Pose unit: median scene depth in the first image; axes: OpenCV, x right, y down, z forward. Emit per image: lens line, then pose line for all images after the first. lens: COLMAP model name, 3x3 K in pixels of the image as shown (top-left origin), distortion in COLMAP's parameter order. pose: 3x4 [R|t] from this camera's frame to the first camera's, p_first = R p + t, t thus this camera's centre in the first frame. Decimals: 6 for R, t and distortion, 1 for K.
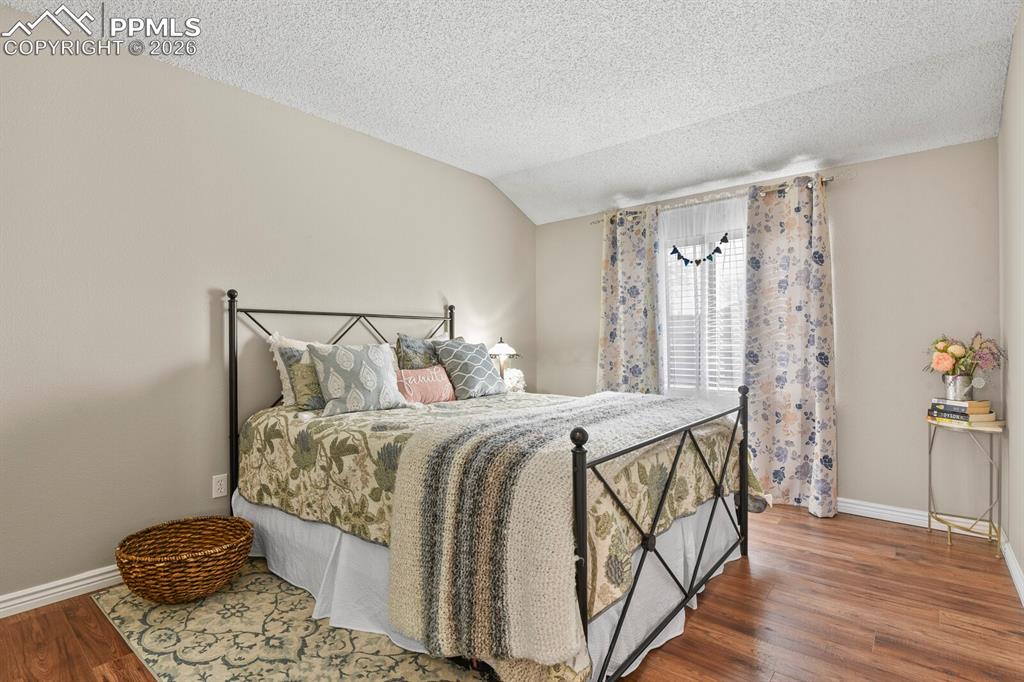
lens RADIAL K [[500.6, 0, 518.6], [0, 500.6, 340.8], [0, 0, 1]] dist [-0.019963, -0.000660]
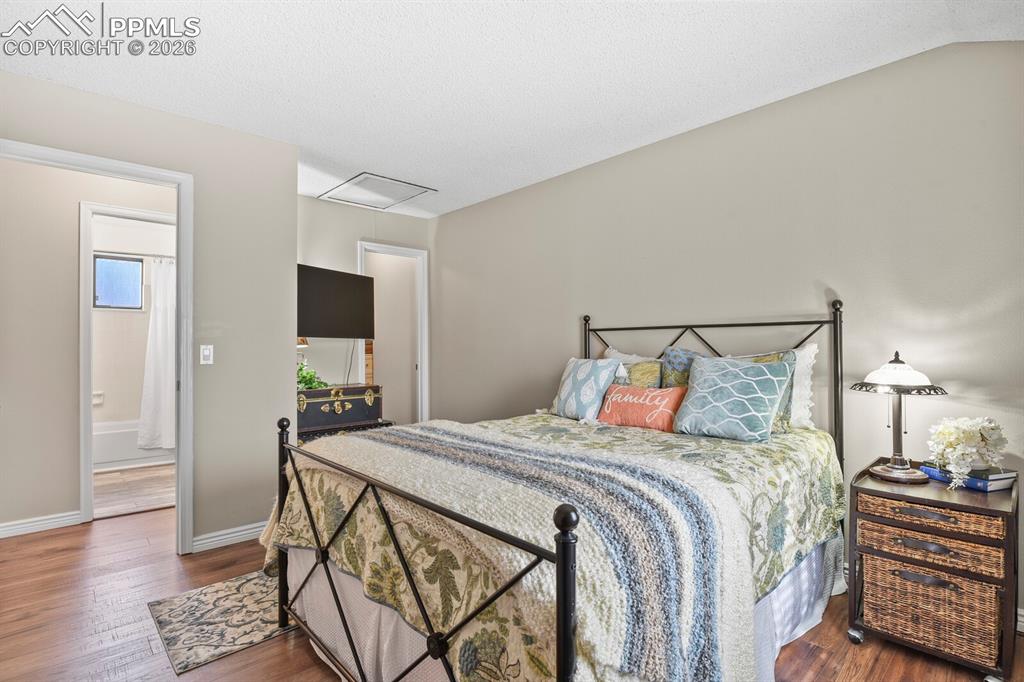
lens RADIAL K [[500.6, 0, 518.6], [0, 500.6, 340.8], [0, 0, 1]] dist [-0.019963, -0.000660]
pose [[-0.141241, -0.006215, -0.989956, 0.657118], [0.001413, 0.999978, -0.006479, -0.020060], [0.989974, -0.002314, -0.141230, 0.826923]]
